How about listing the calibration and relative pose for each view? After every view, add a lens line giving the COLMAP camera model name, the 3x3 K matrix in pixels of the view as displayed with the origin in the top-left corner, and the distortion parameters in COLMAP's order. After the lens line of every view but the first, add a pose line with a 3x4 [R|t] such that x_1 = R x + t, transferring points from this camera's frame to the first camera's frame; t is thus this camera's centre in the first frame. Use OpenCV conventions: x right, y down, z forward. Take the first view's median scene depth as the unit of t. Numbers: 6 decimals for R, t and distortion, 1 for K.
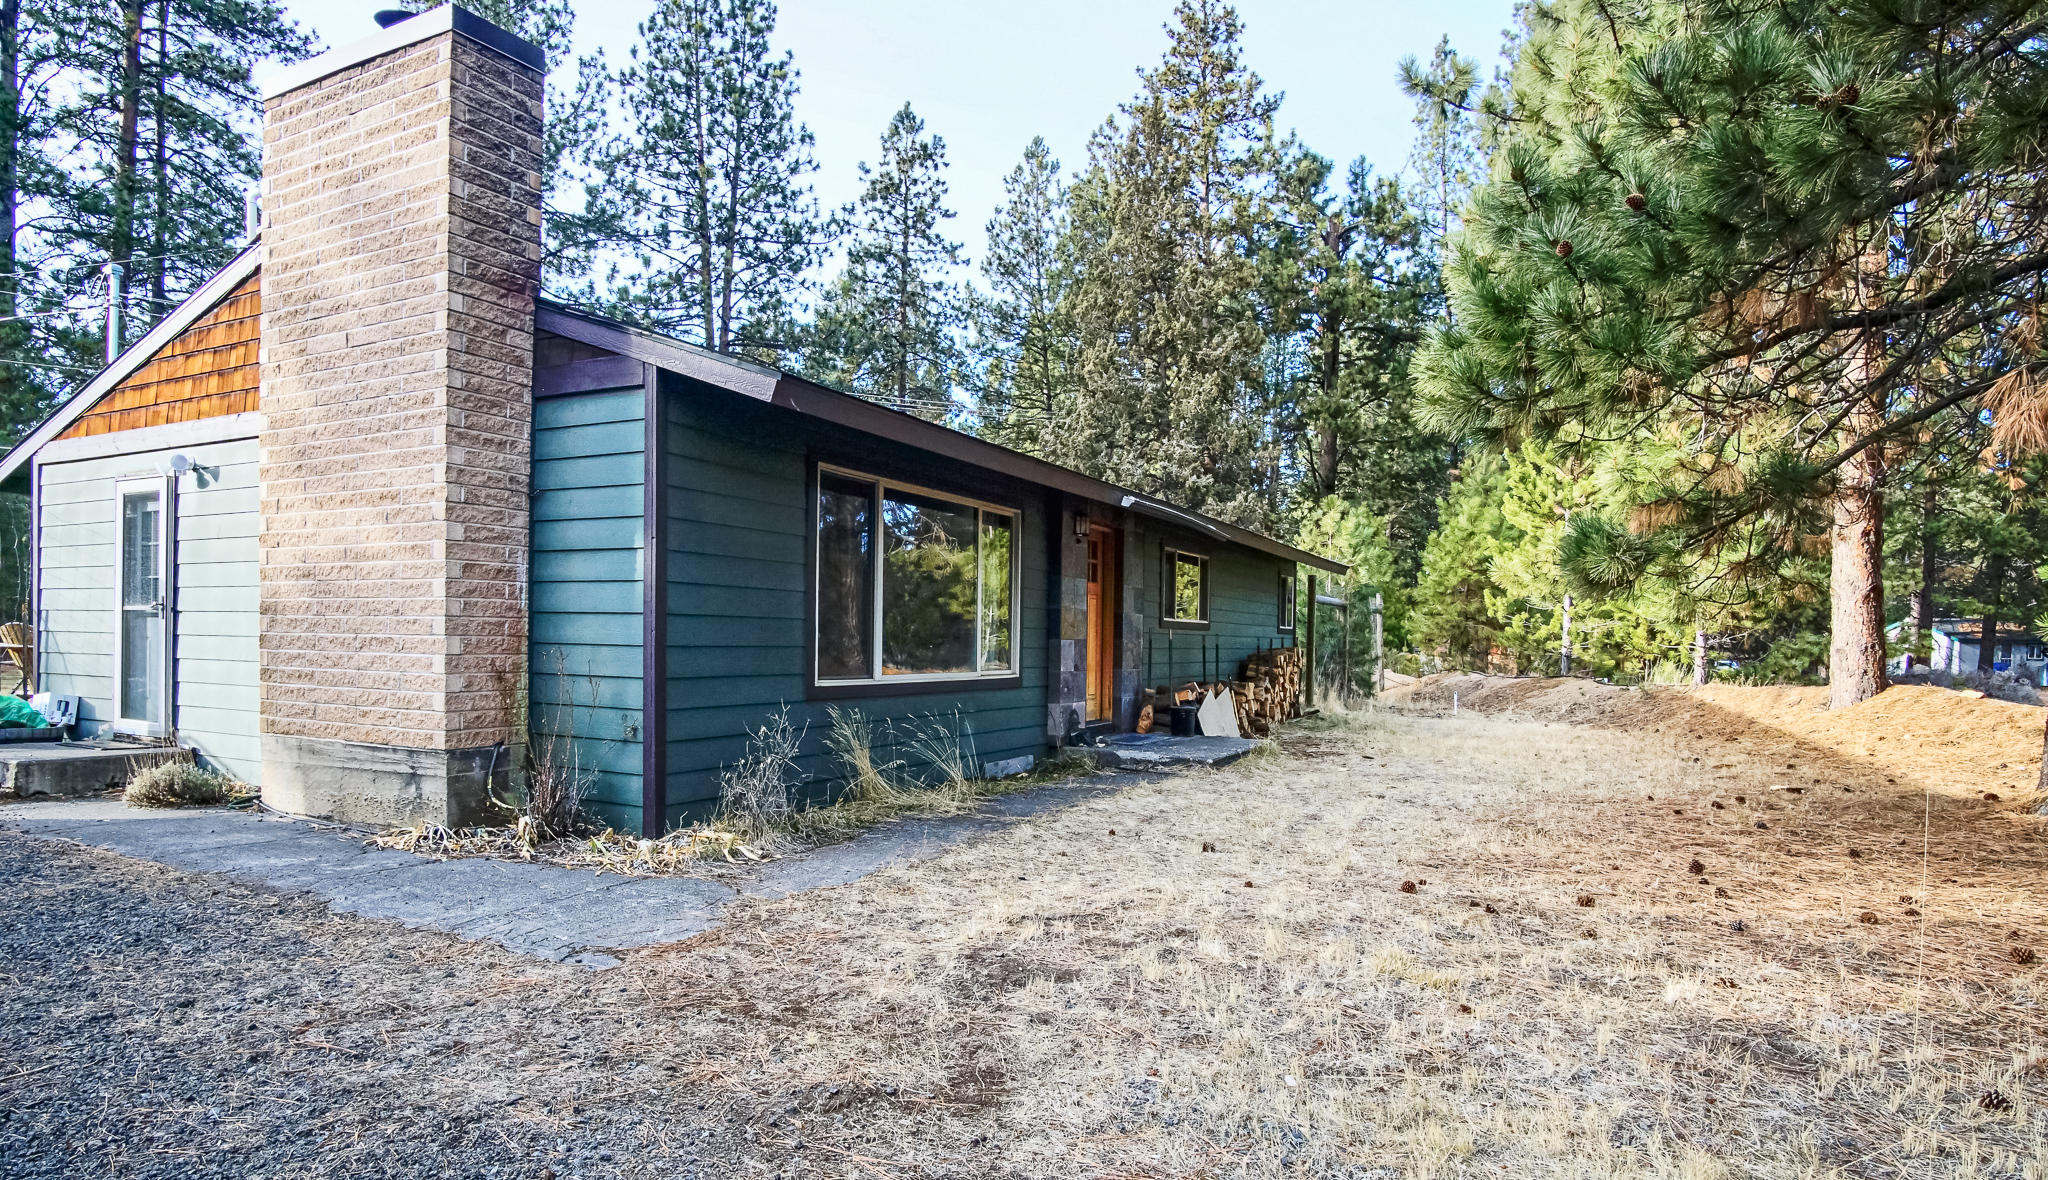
lens RADIAL K [[1131.2, 0, 1003.2], [0, 1131.2, 665.7], [0, 0, 1]] dist [-0.031153, -0.000332]
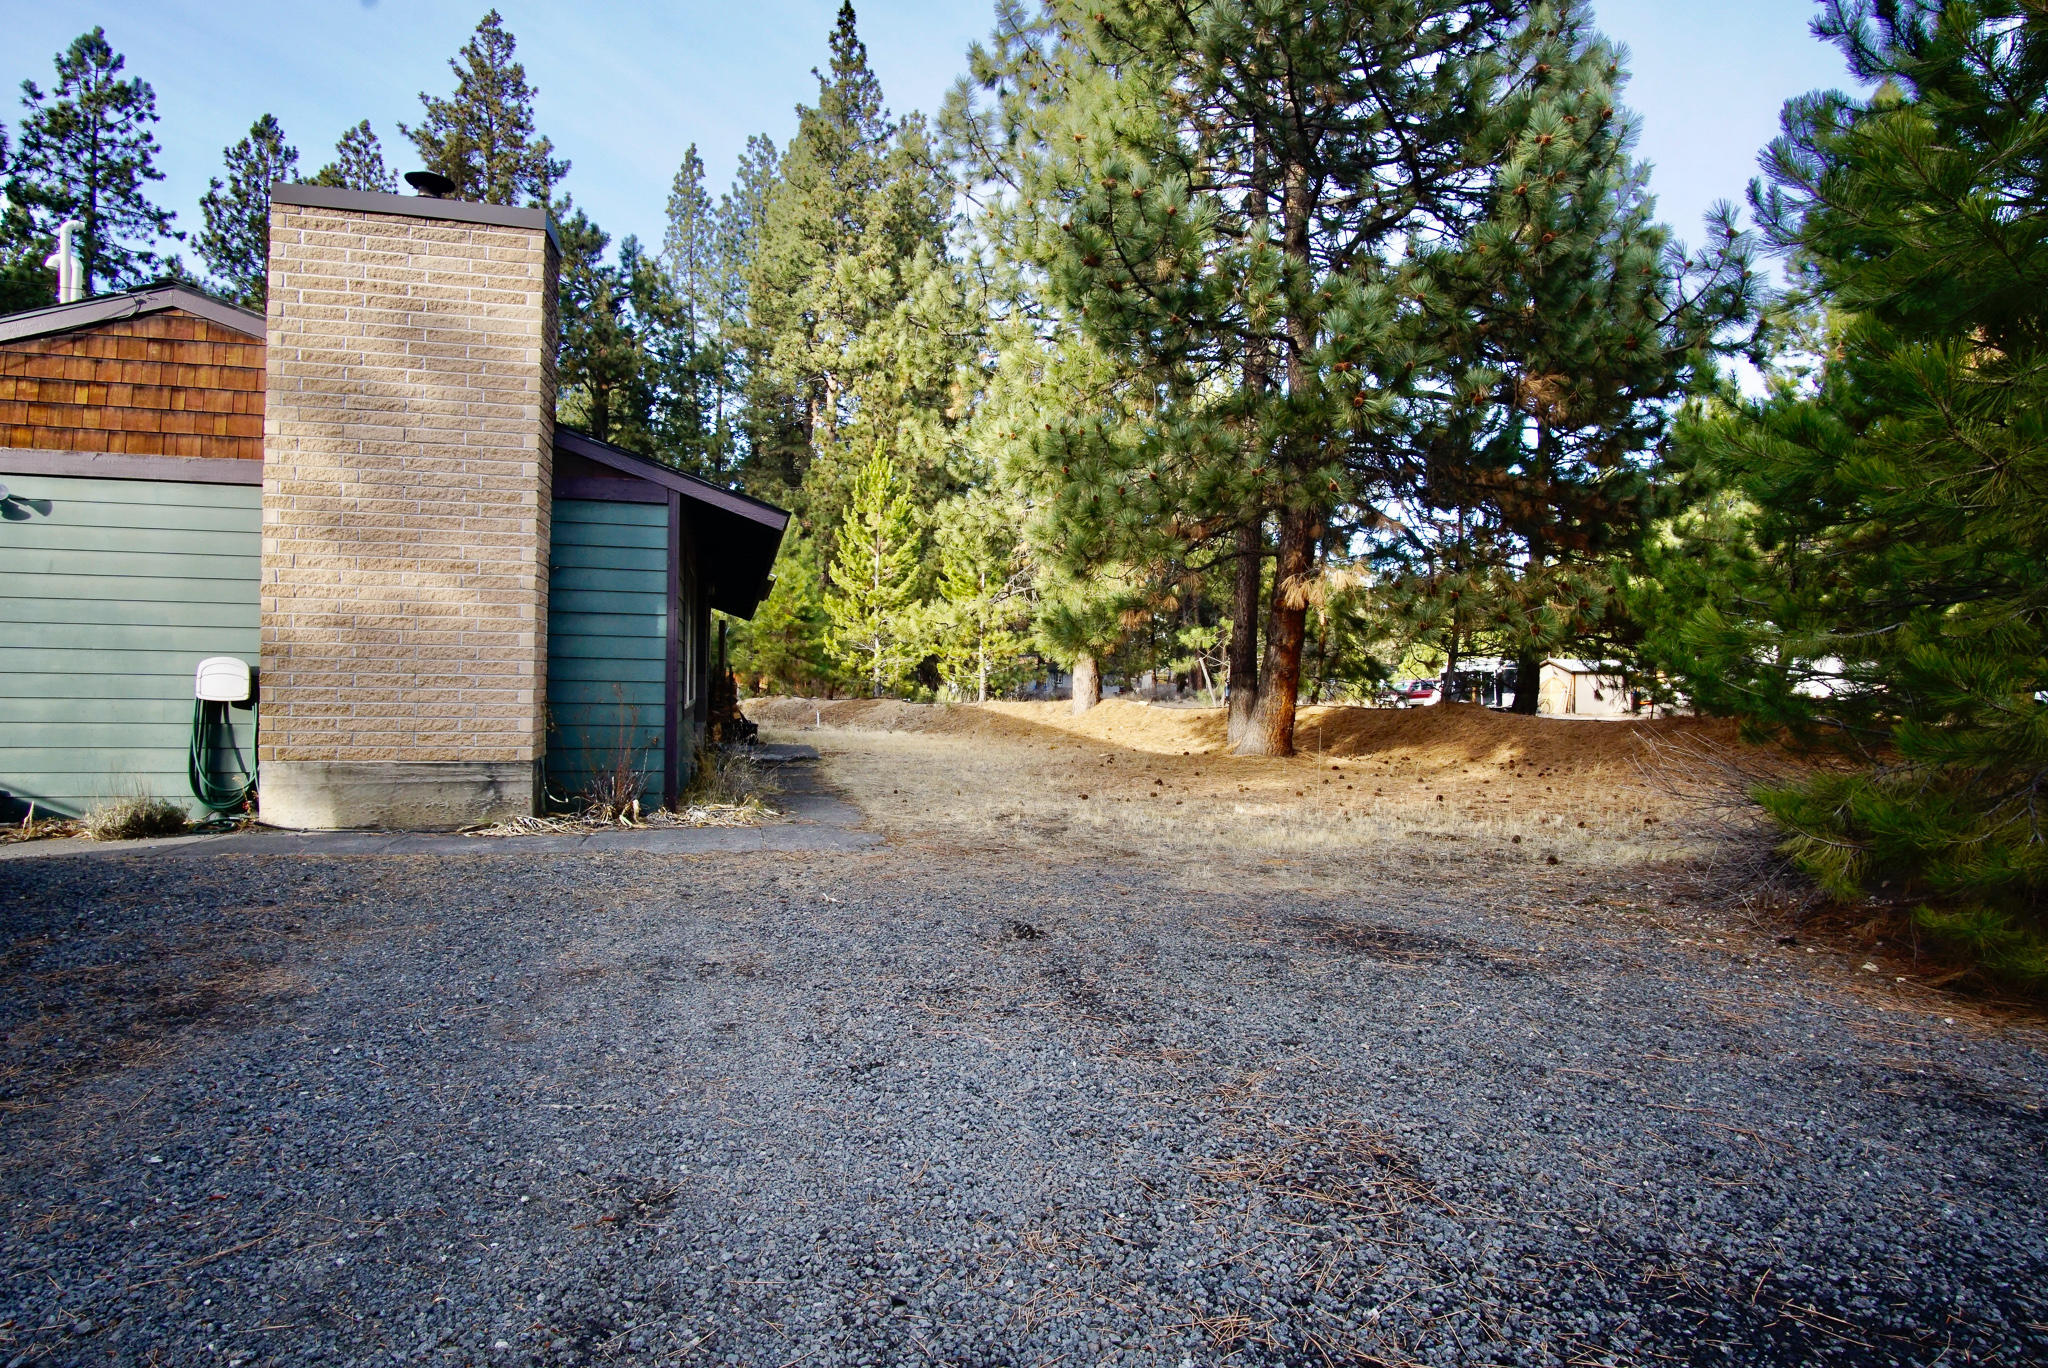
lens RADIAL K [[1097.6, 0, 1014.3], [0, 1097.6, 668.1], [0, 0, 1]] dist [-0.032271, 0.007500]
pose [[0.739759, 0.001805, 0.672869, -0.127219], [0.013445, 0.999757, -0.017463, -0.000667], [-0.672737, 0.021965, 0.739555, -0.047355]]
